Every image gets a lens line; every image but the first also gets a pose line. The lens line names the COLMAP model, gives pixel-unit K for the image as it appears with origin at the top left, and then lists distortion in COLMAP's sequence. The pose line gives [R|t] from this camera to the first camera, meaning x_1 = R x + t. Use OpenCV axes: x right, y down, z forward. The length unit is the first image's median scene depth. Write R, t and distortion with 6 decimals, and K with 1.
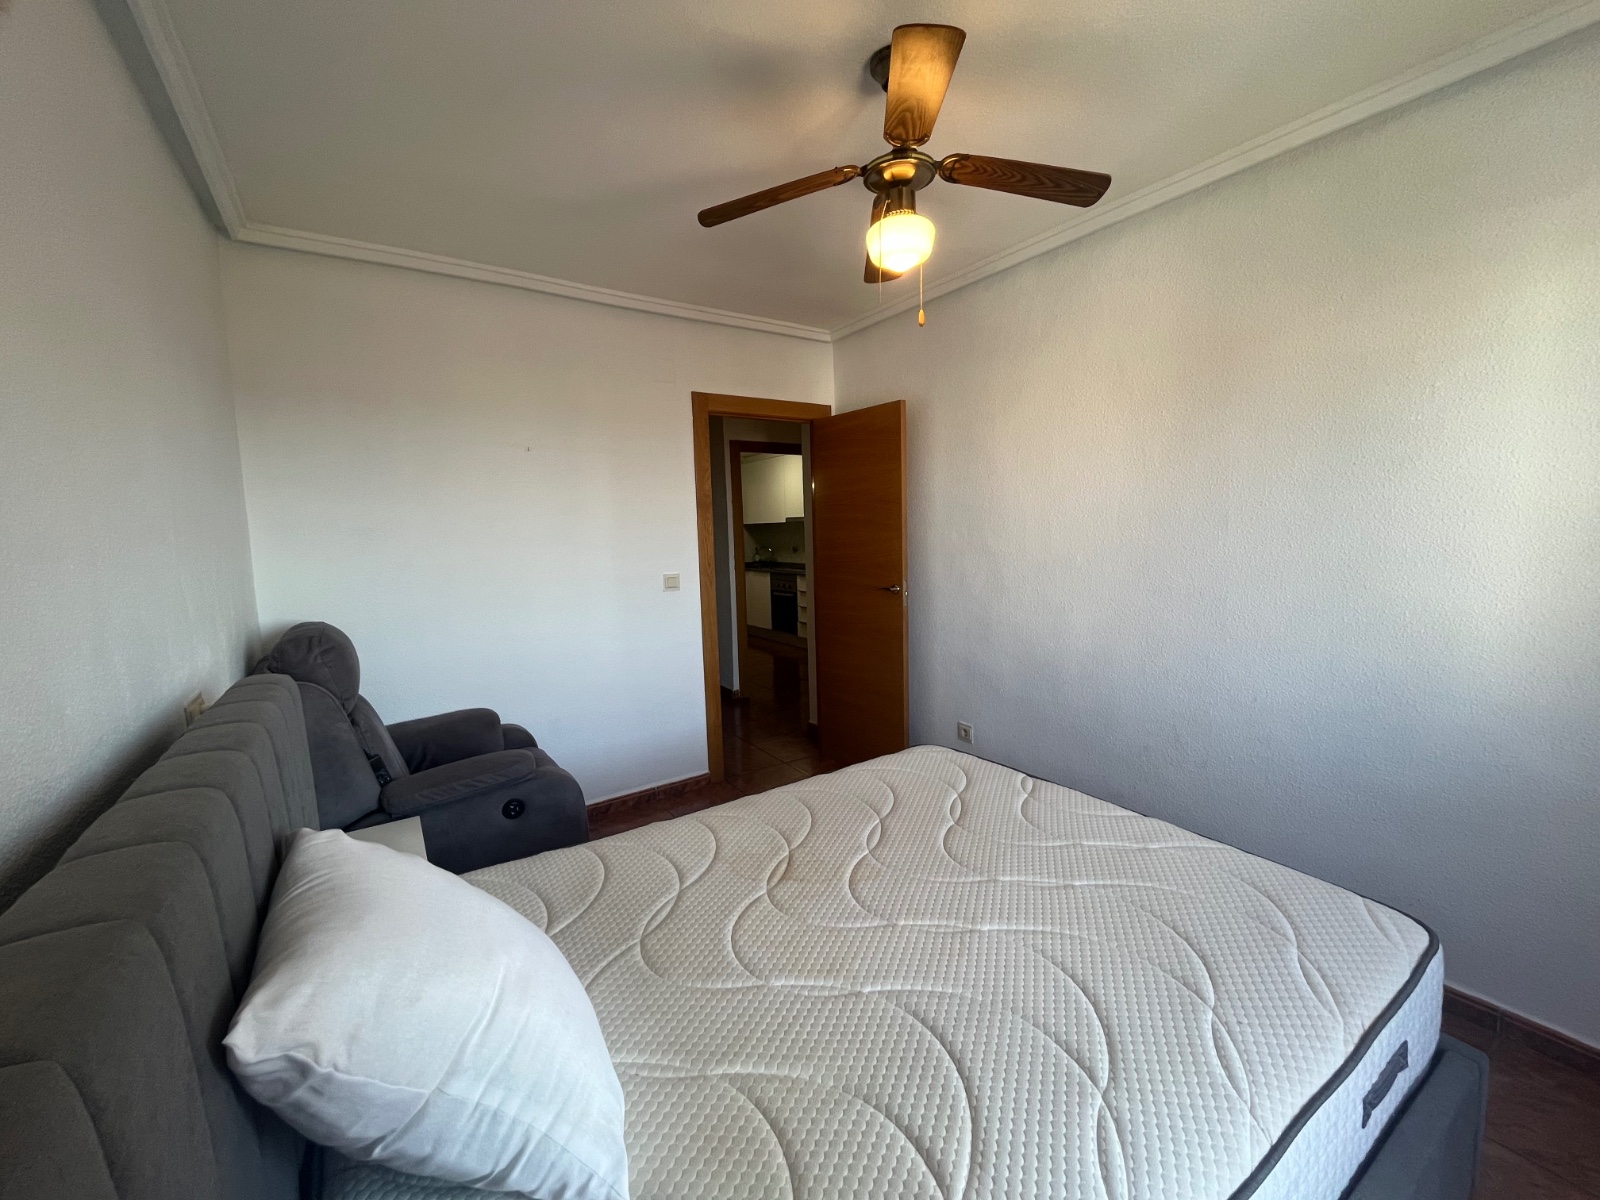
lens RADIAL K [[654.7, 0, 802.5], [0, 654.7, 593.6], [0, 0, 1]] dist [-0.001863, 0.001400]
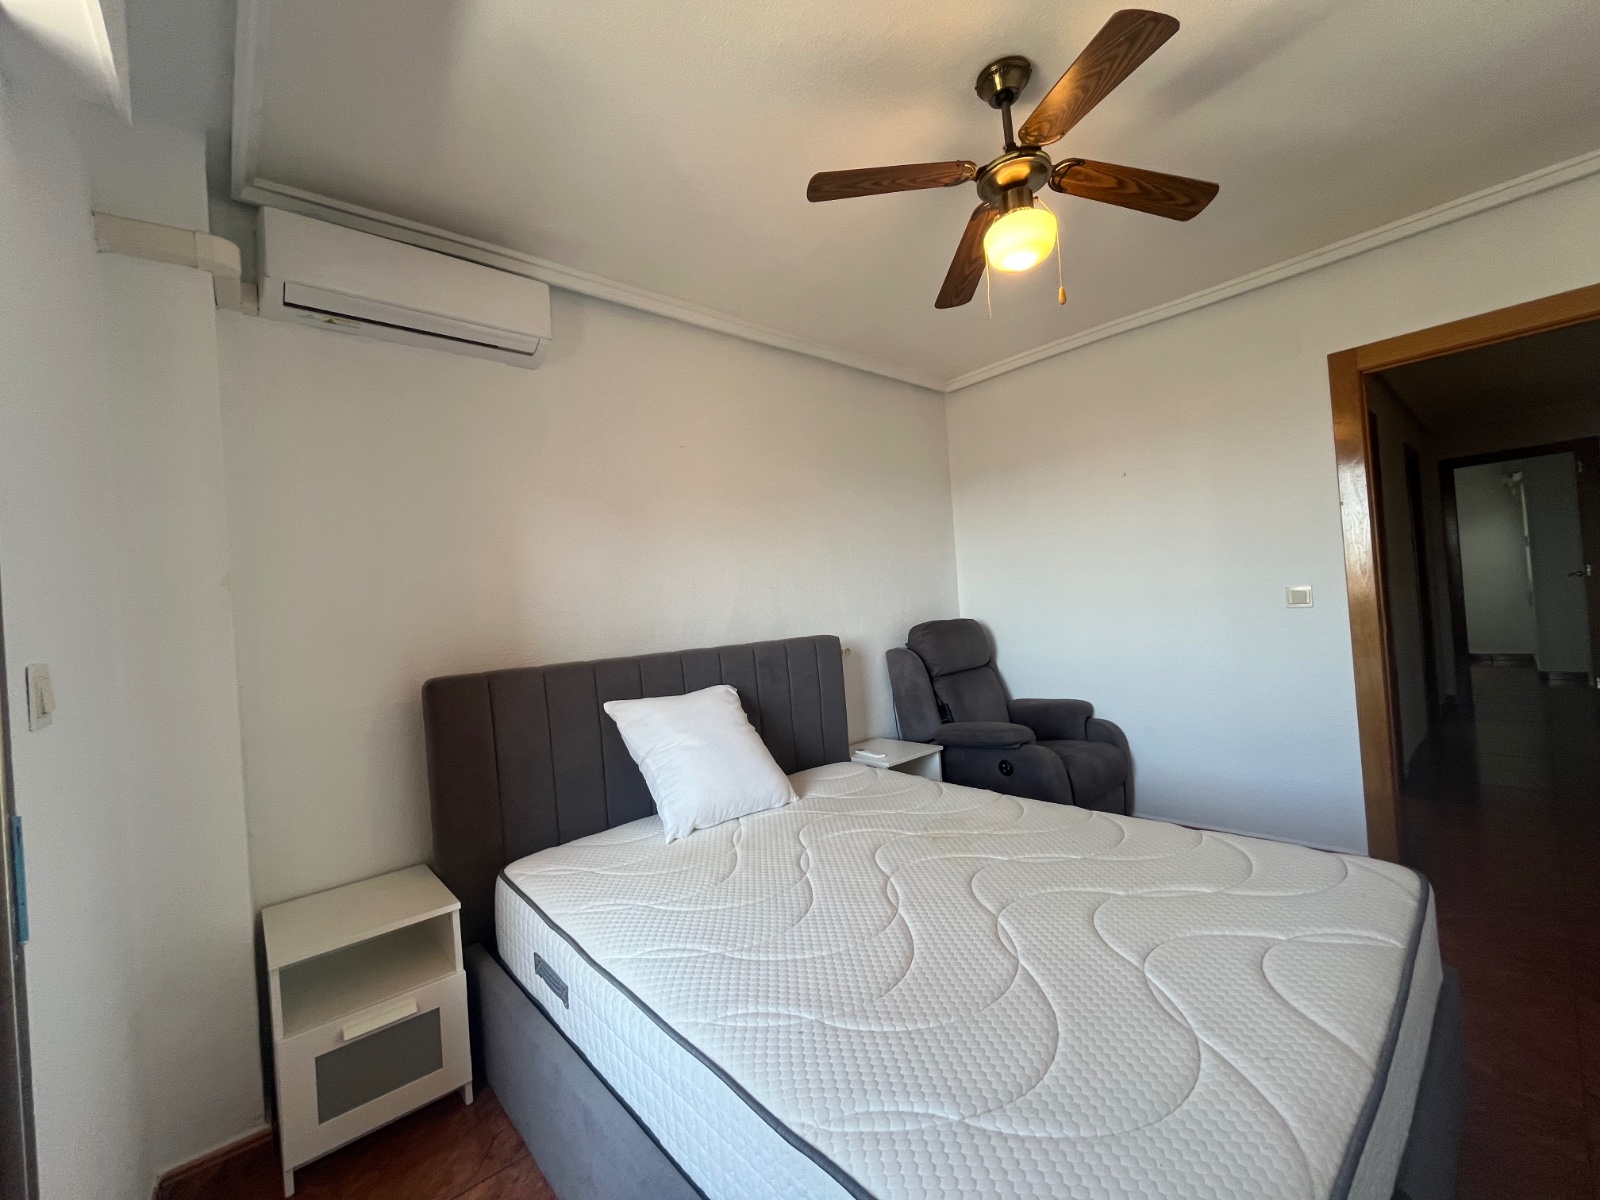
lens RADIAL K [[654.7, 0, 803.0], [0, 654.7, 600.7], [0, 0, 1]] dist [-0.001863, 0.001400]
pose [[0.138339, 0.012582, -0.990305, 0.610625], [-0.029646, 0.999524, 0.008558, -0.002186], [0.989941, 0.028175, 0.138646, 0.318496]]
